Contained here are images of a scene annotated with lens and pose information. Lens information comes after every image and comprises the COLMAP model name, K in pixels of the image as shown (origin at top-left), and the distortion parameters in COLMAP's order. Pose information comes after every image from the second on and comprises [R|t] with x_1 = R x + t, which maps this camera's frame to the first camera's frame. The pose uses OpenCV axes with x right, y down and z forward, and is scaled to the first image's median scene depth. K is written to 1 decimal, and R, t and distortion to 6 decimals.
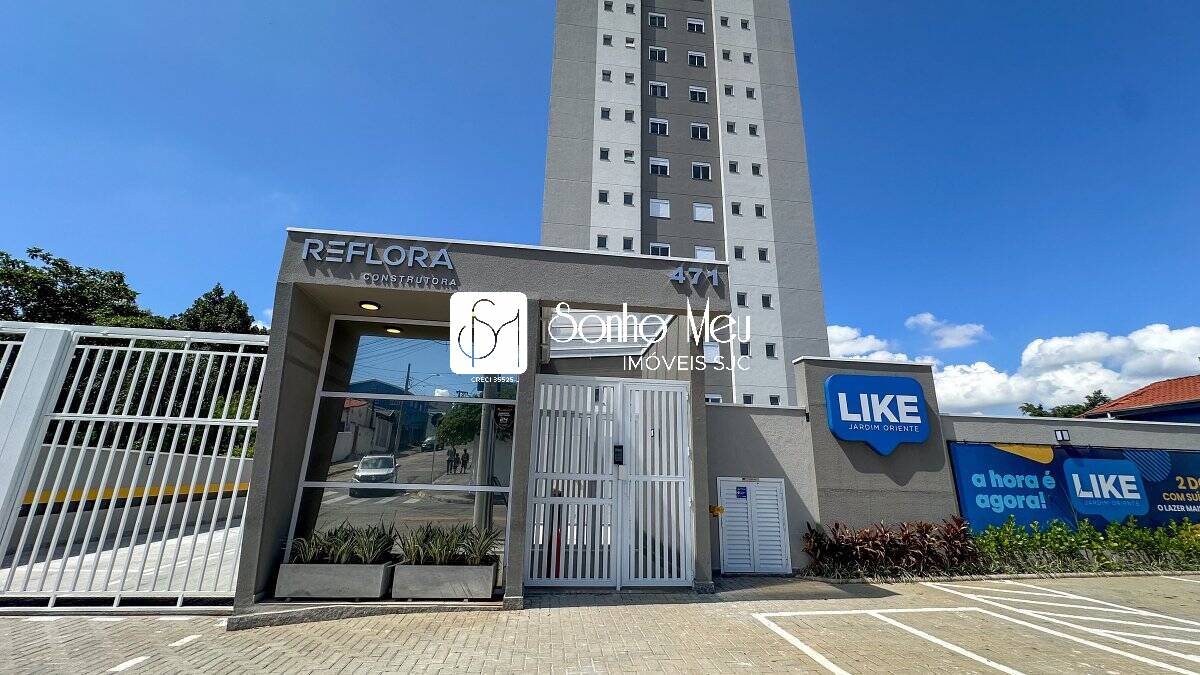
lens RADIAL K [[483.5, 0, 598.8], [0, 483.5, 334.7], [0, 0, 1]] dist [-0.003621, 0.000930]
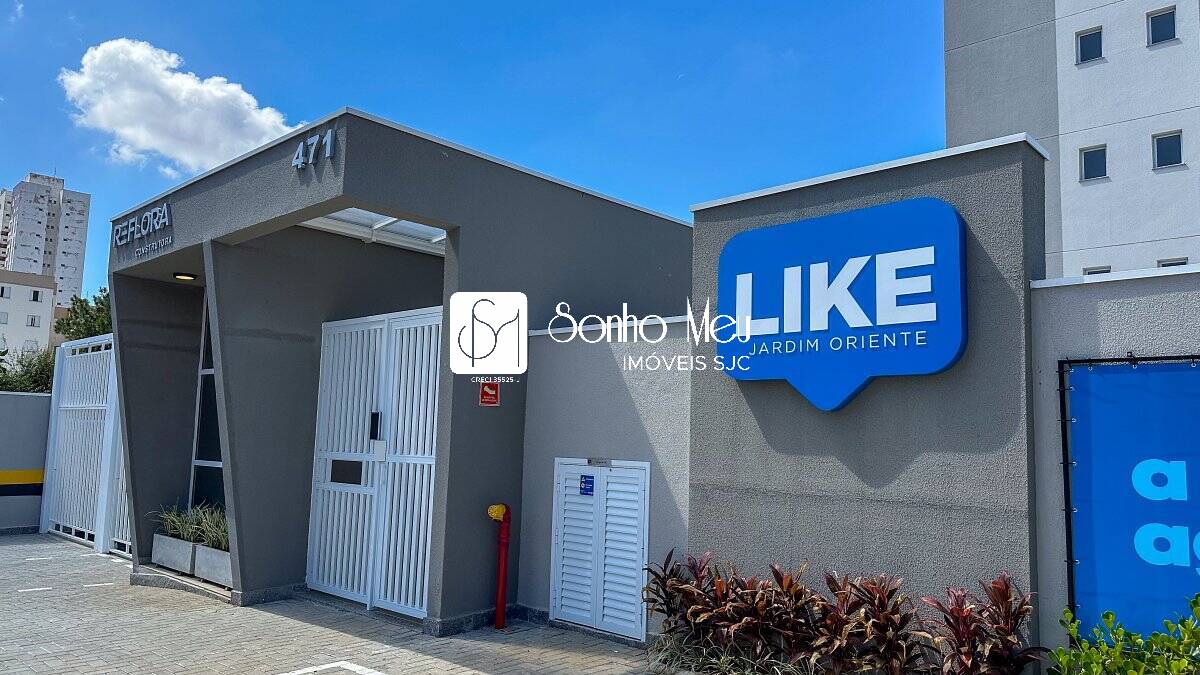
lens RADIAL K [[844.5, 0, 601.7], [0, 844.5, 336.8], [0, 0, 1]] dist [0.064624, -0.081623]
pose [[0.643533, -0.097887, -0.759133, 0.987357], [0.209957, 0.976322, 0.052093, 0.109245], [0.736059, -0.192909, 0.648847, 0.400017]]
